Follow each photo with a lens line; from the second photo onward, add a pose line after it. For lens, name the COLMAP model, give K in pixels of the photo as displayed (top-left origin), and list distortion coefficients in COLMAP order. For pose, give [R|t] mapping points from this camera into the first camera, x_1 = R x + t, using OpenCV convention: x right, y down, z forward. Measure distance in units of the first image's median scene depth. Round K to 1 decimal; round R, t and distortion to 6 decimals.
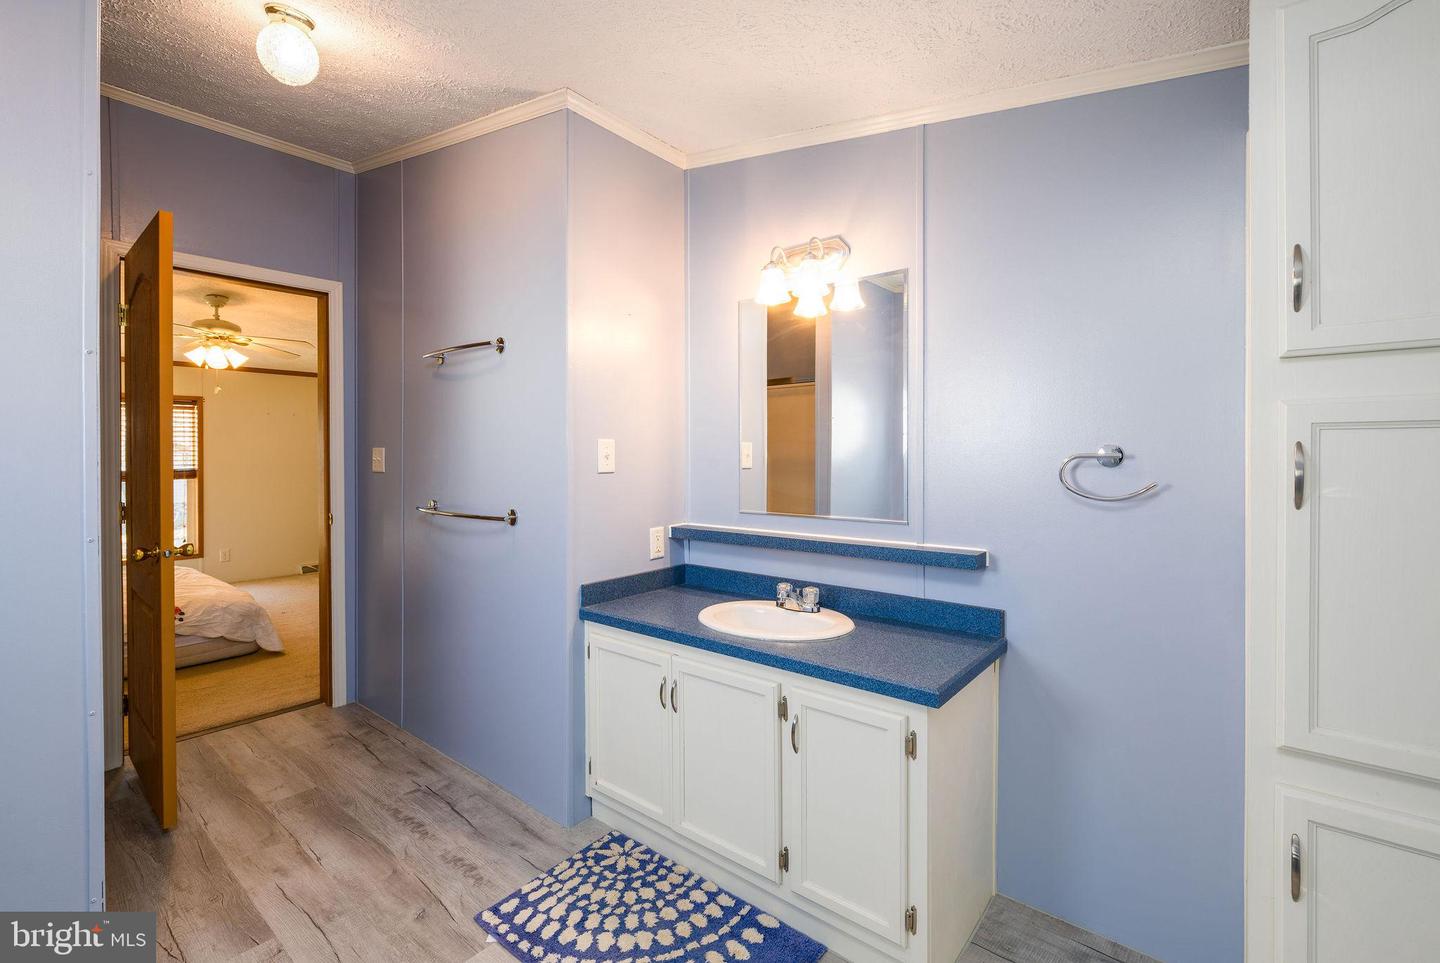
lens RADIAL K [[627.1, 0, 724.6], [0, 627.1, 456.0], [0, 0, 1]] dist [-0.000920, -0.000313]
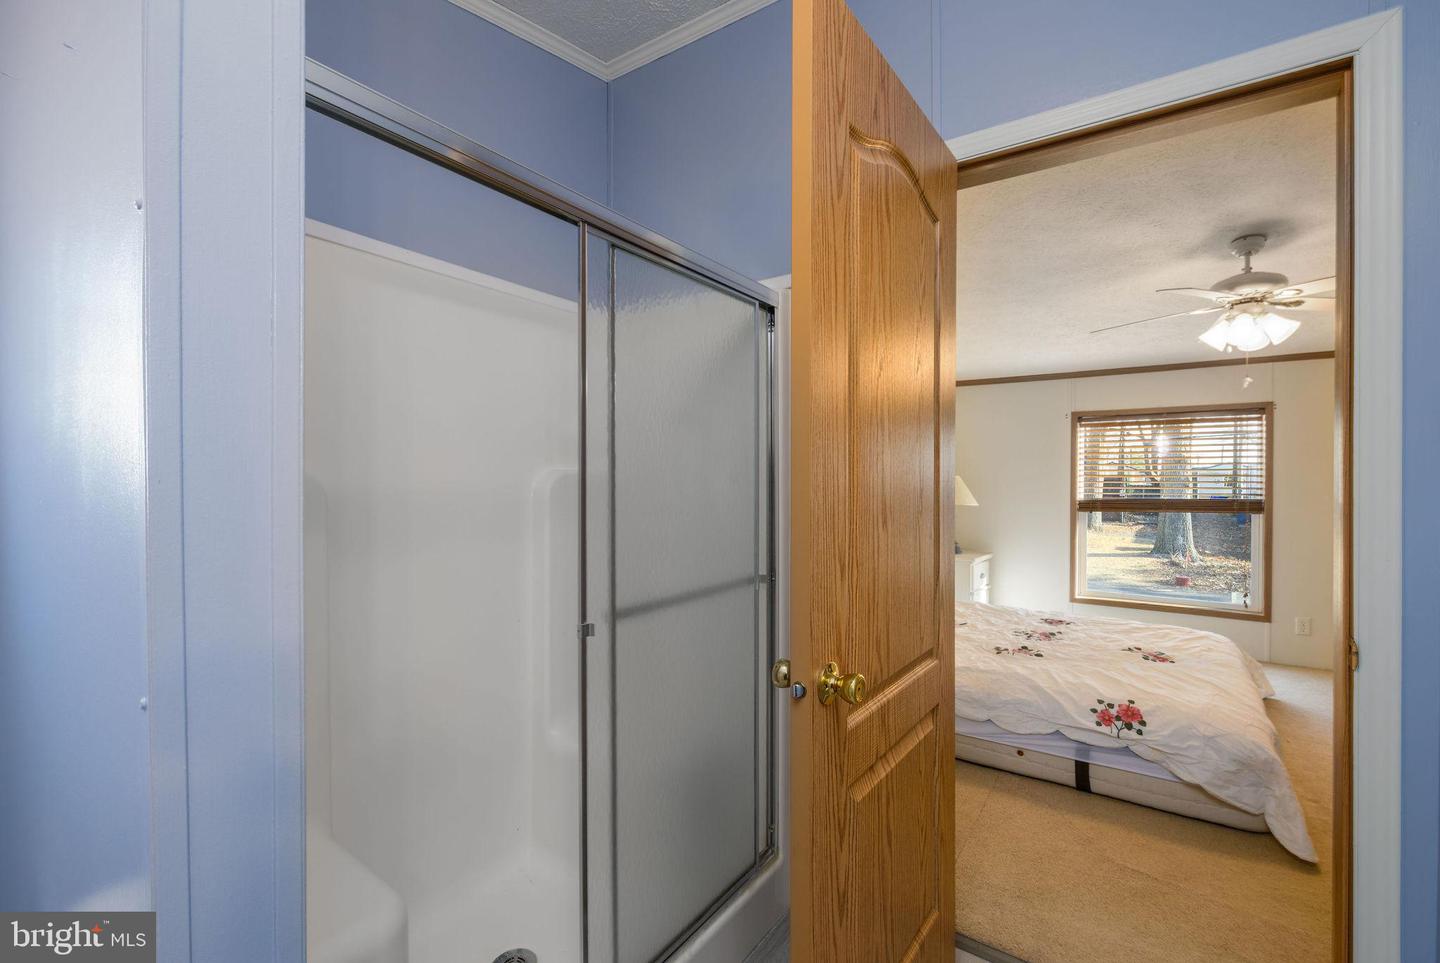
lens RADIAL K [[627.1, 0, 721.4], [0, 627.1, 481.0], [0, 0, 1]] dist [-0.000920, -0.000313]
pose [[0.064814, 0.001936, -0.997895, -0.192184], [-0.005244, 0.999985, 0.001600, -0.000140], [0.997884, 0.005129, 0.064823, 0.410698]]
